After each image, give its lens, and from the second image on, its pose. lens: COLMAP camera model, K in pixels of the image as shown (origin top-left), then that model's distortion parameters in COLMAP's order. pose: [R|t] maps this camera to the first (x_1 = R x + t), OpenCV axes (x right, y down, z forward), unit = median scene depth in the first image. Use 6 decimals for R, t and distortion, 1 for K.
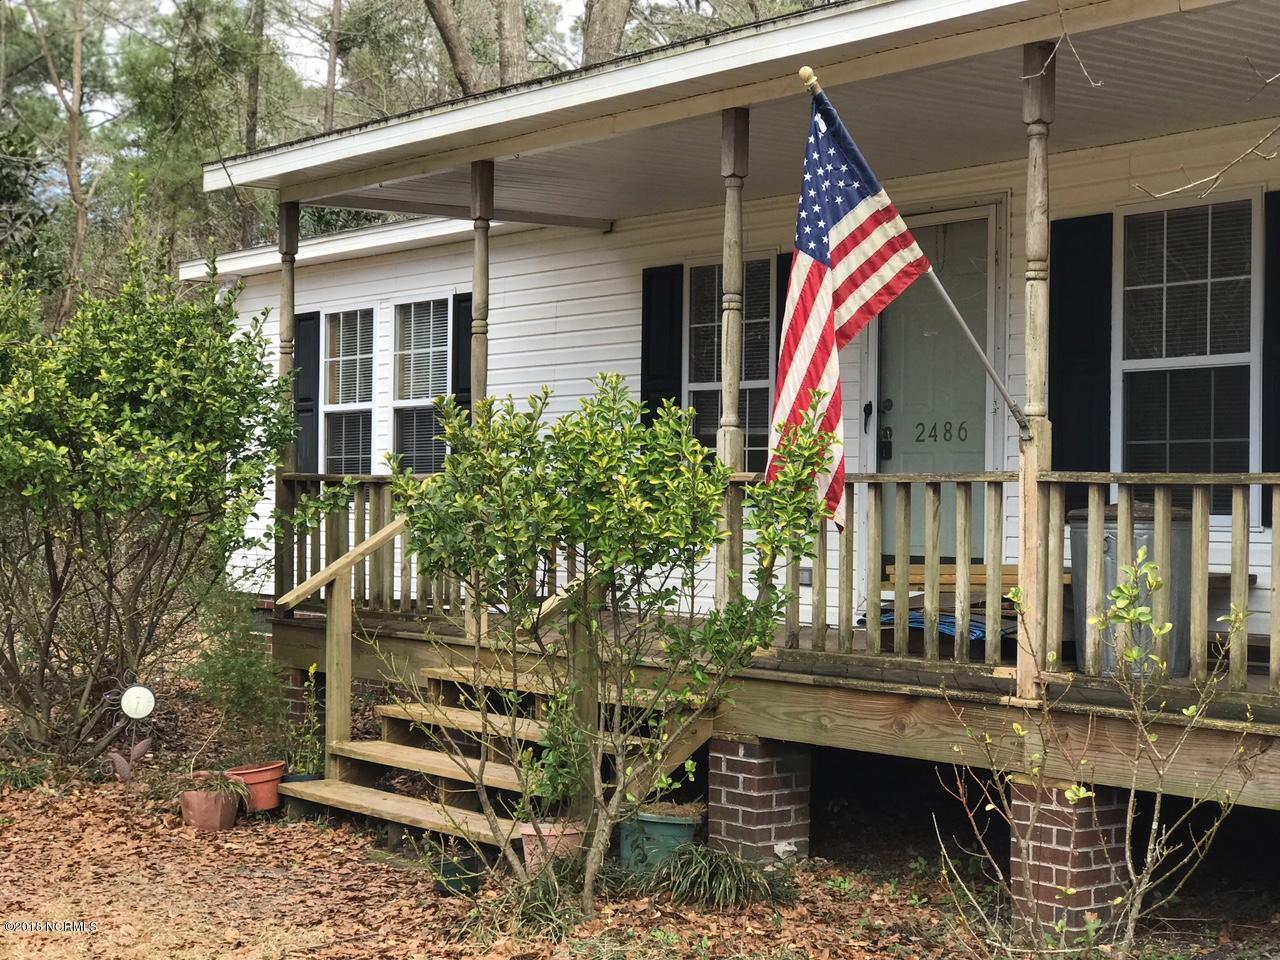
lens RADIAL K [[2113.7, 0, 640.0], [0, 2113.7, 480.0], [0, 0, 1]] dist [-0.004104, 0.006224]
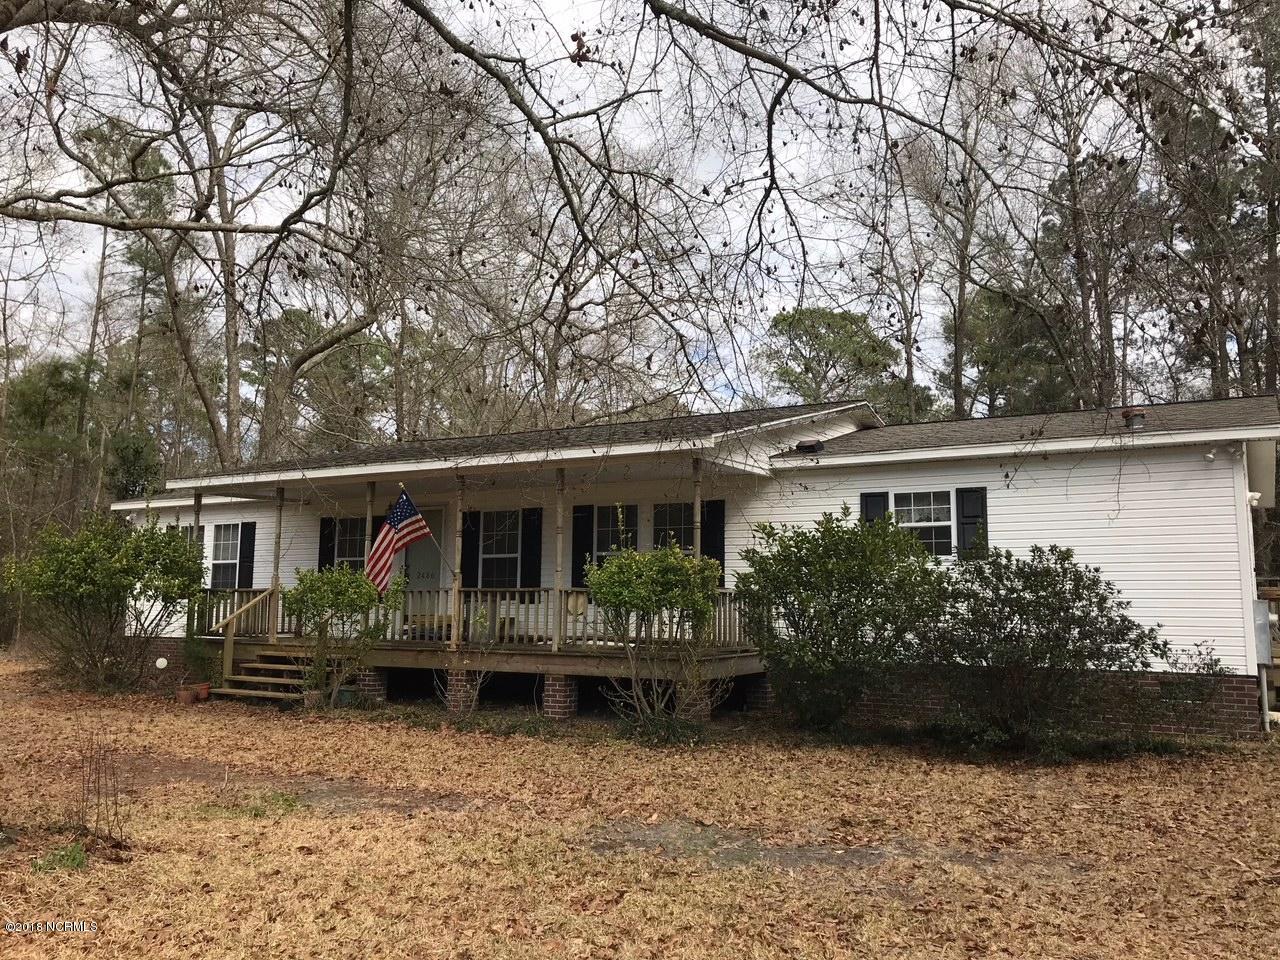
lens RADIAL K [[947.8, 0, 640.0], [0, 947.8, 480.0], [0, 0, 1]] dist [0.003926, 0.000569]
pose [[0.927426, 0.045269, 0.371257, -0.118101], [-0.000907, 0.992917, -0.118807, 0.004365], [-0.374006, 0.109848, 0.920898, -0.561934]]
